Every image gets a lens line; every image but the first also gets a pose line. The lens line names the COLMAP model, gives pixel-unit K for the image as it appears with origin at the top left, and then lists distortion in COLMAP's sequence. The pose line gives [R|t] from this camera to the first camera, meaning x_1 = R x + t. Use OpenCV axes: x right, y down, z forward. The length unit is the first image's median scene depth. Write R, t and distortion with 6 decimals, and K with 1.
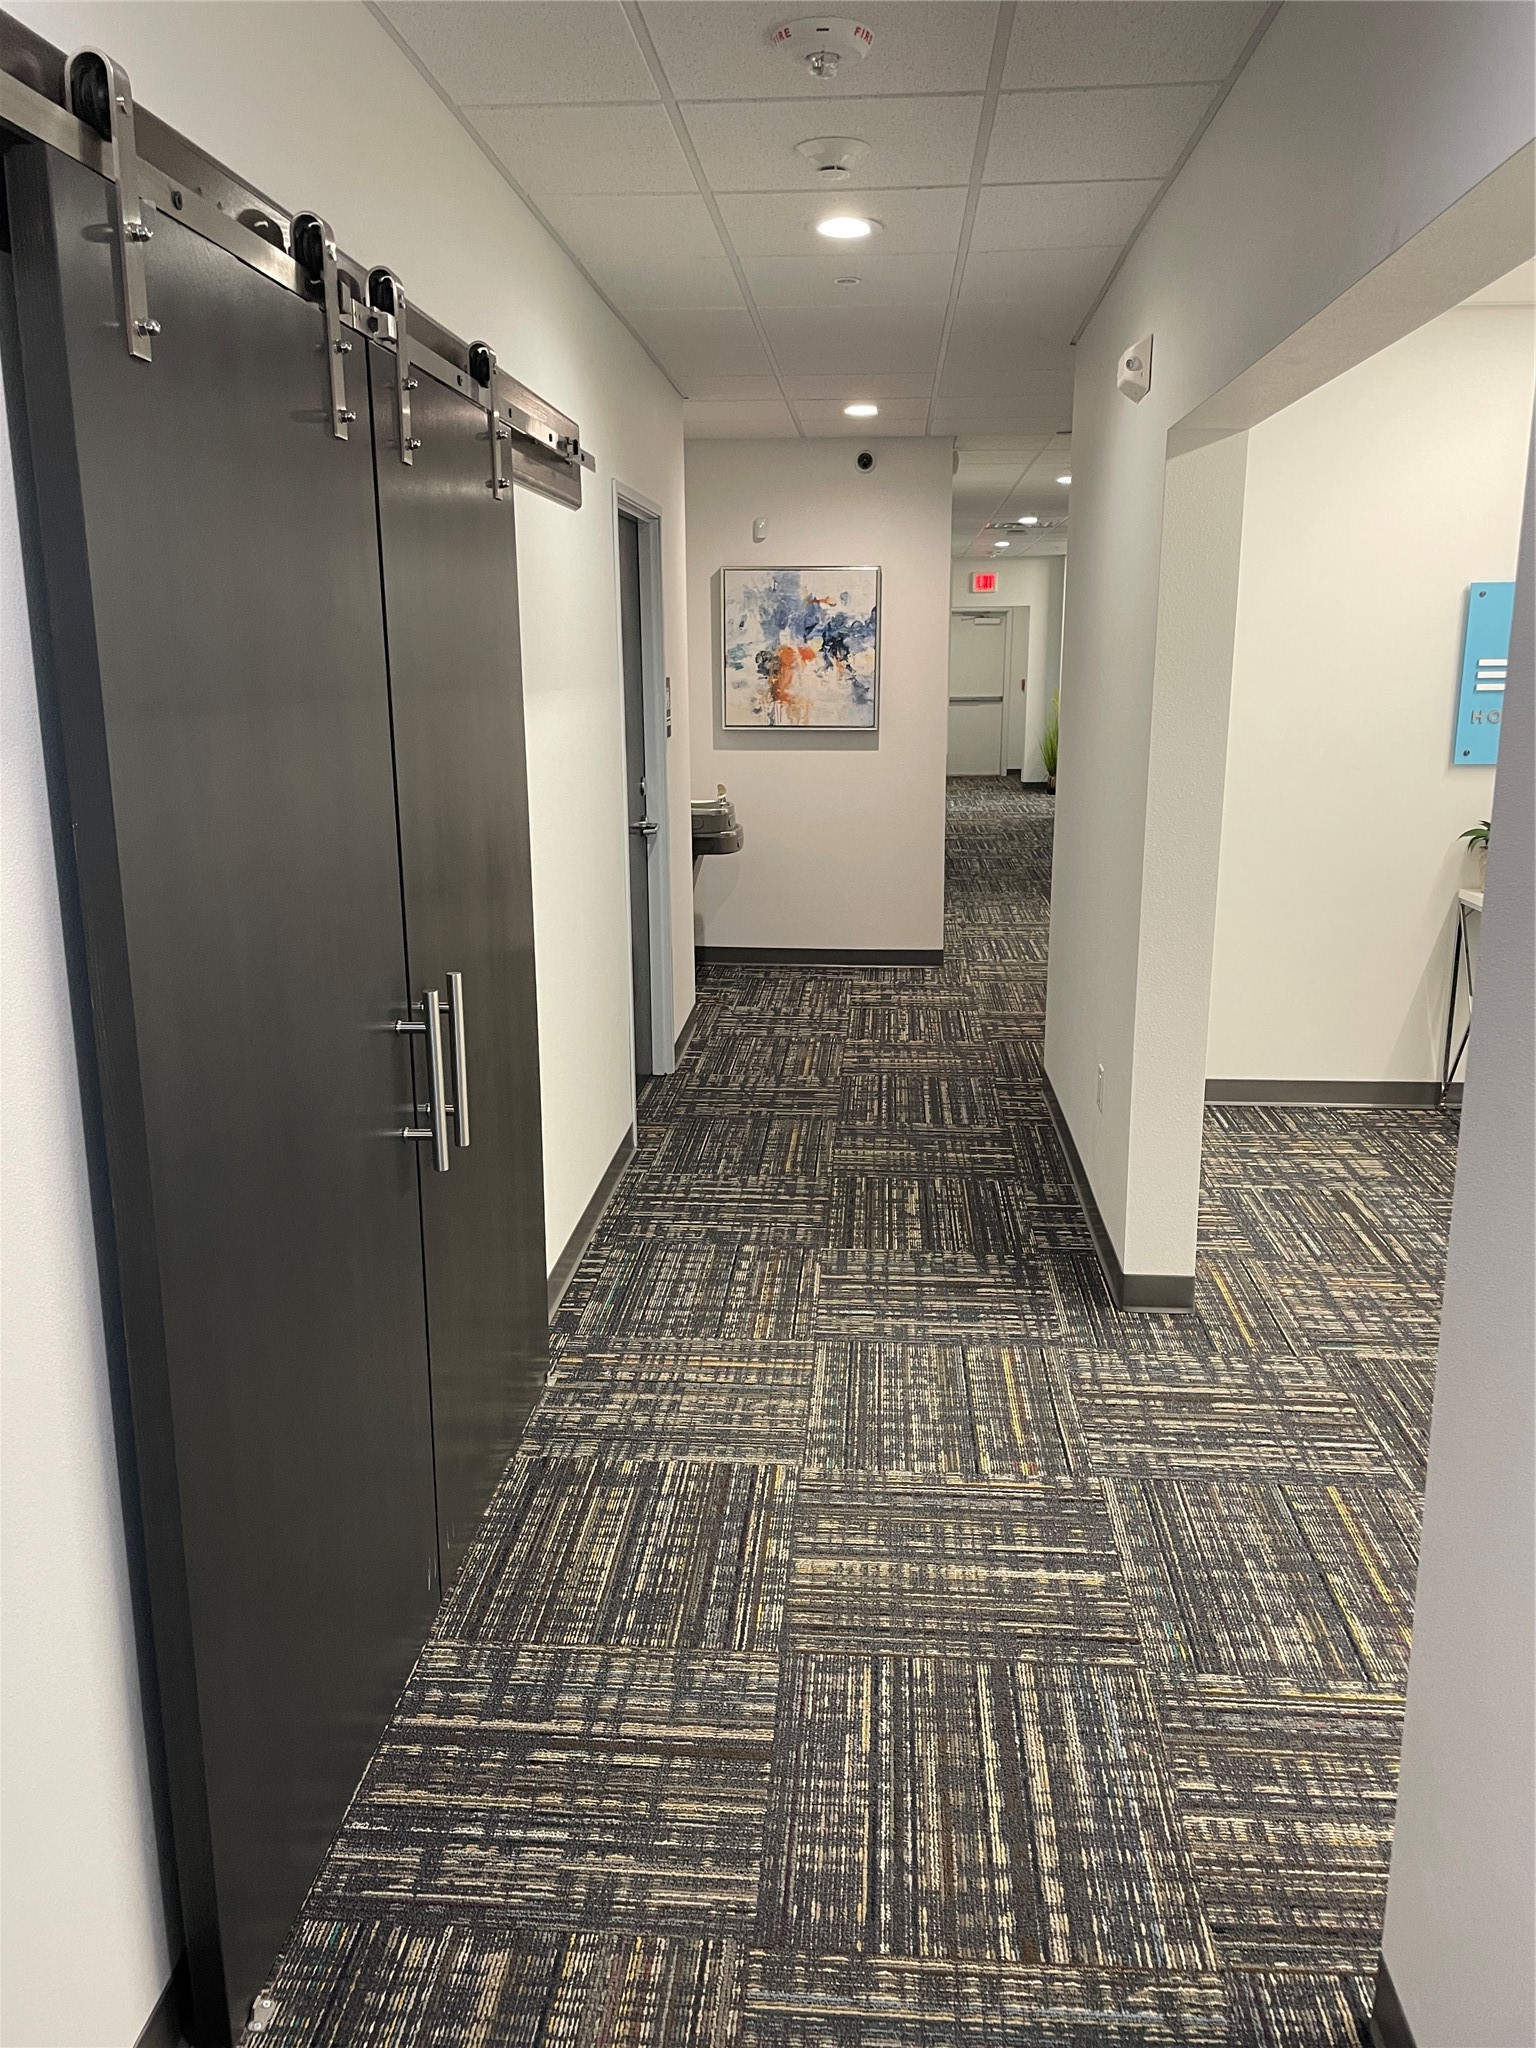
lens RADIAL K [[1549.7, 0, 766.3], [0, 1549.7, 1023.8], [0, 0, 1]] dist [-0.064894, -0.009740]
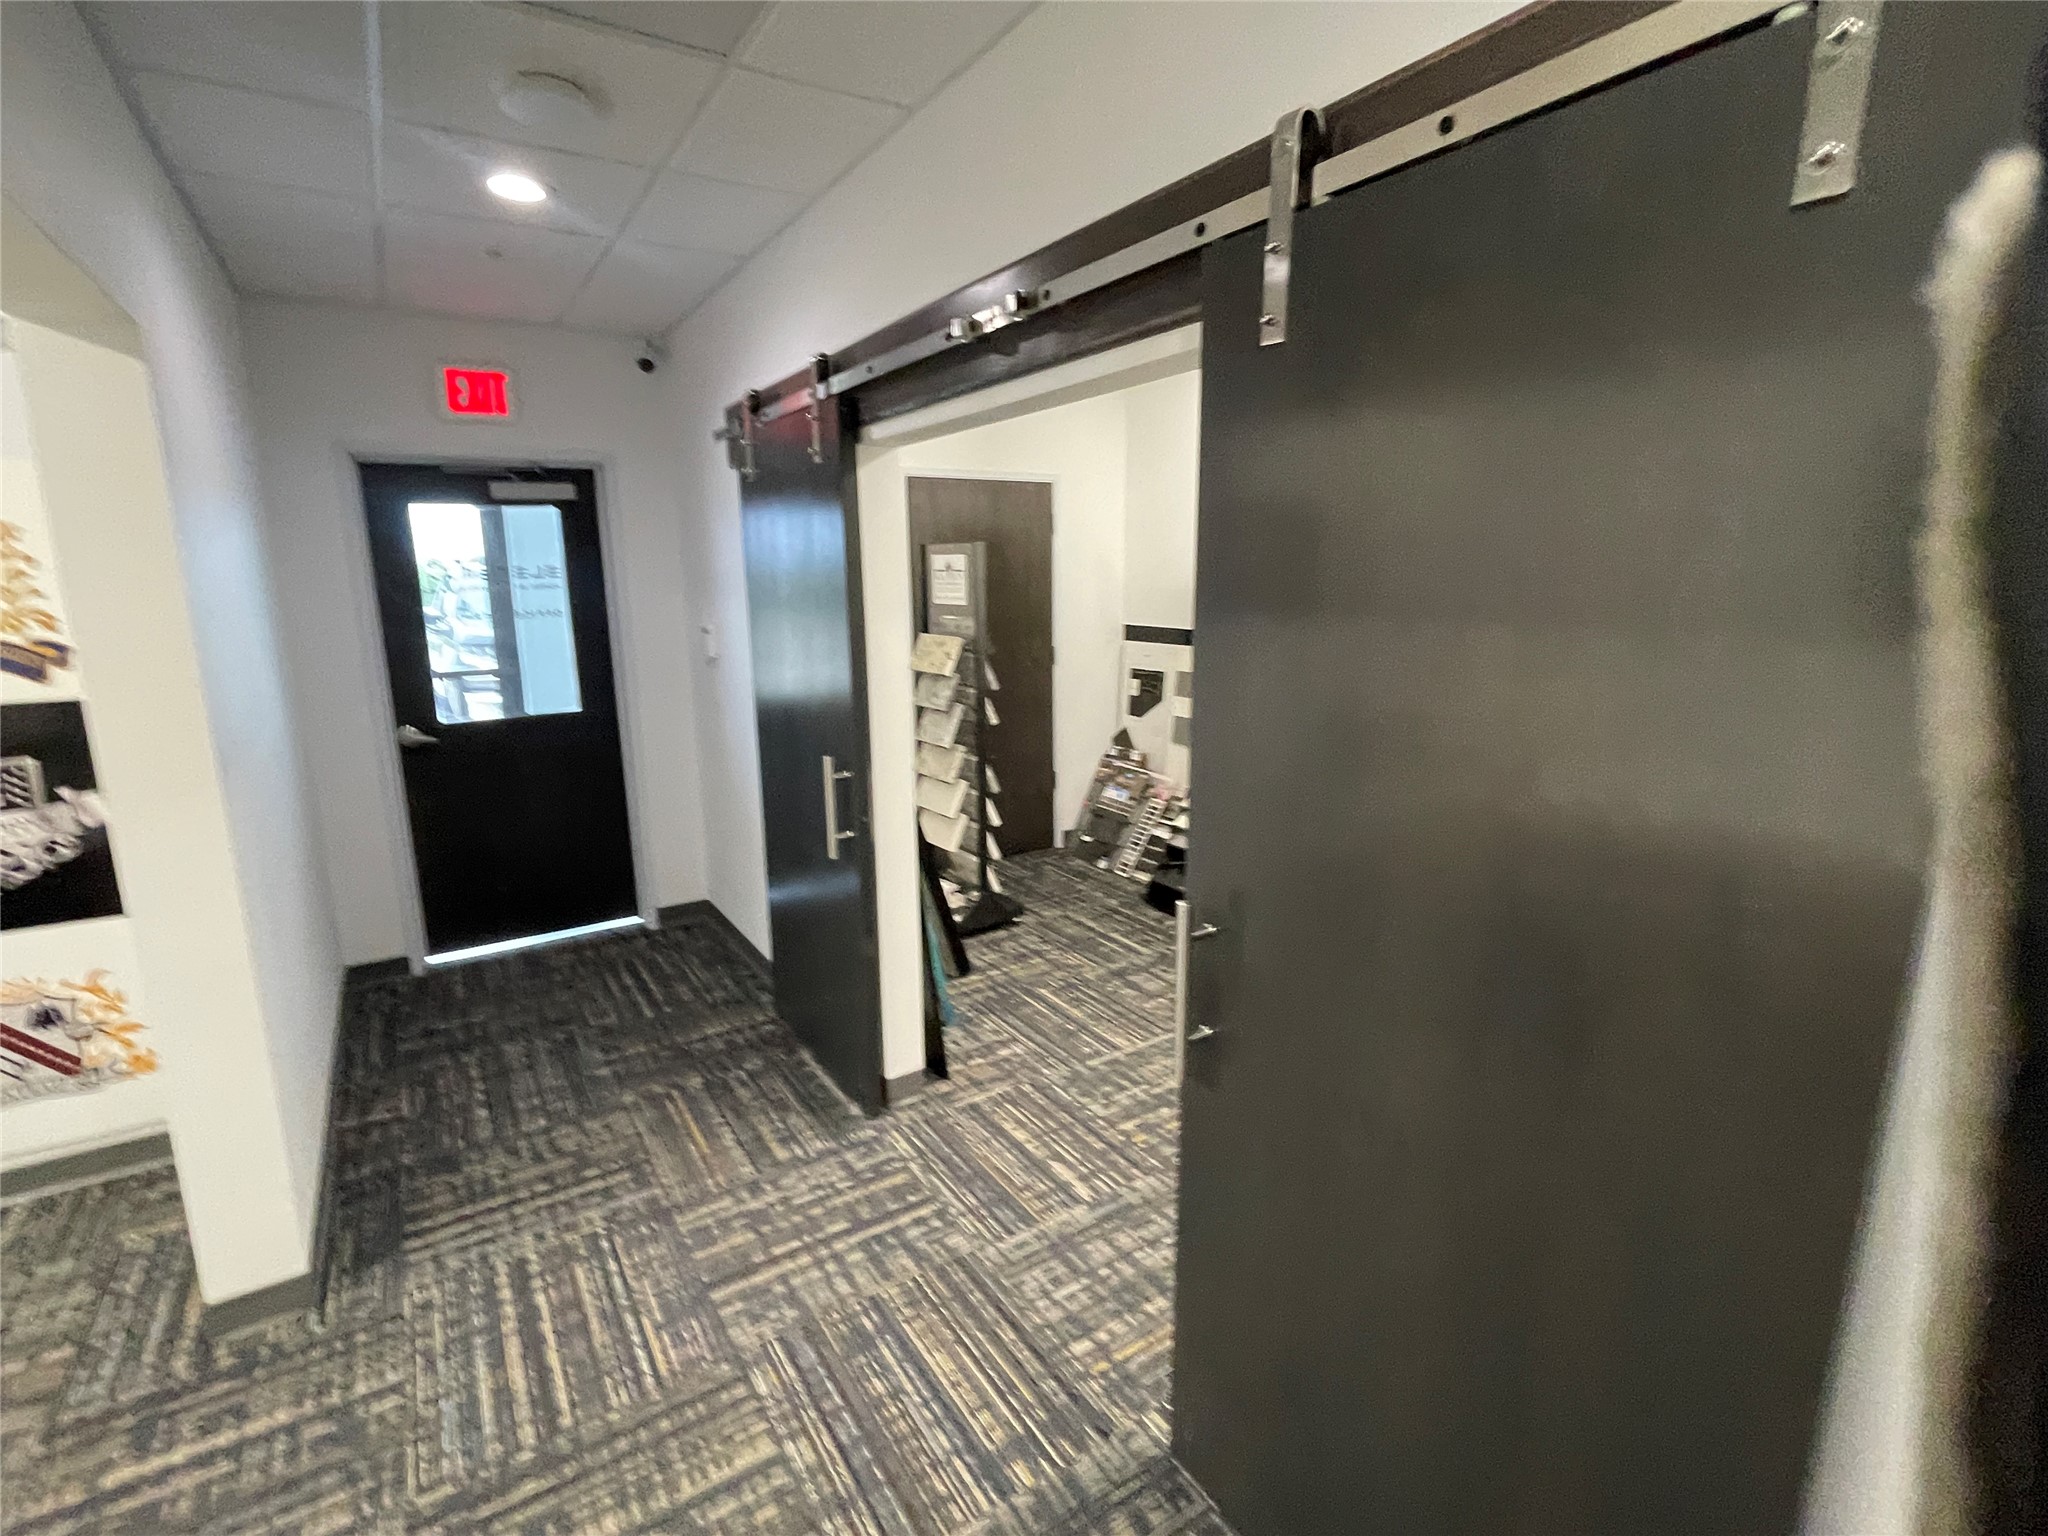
lens RADIAL K [[962.4, 0, 1022.2], [0, 962.4, 772.0], [0, 0, 1]] dist [-0.001043, 0.000118]
pose [[-0.798925, 0.144892, -0.583717, 0.230101], [-0.115126, 0.915757, 0.384883, -0.389770], [0.590309, 0.374693, -0.714940, 1.613466]]
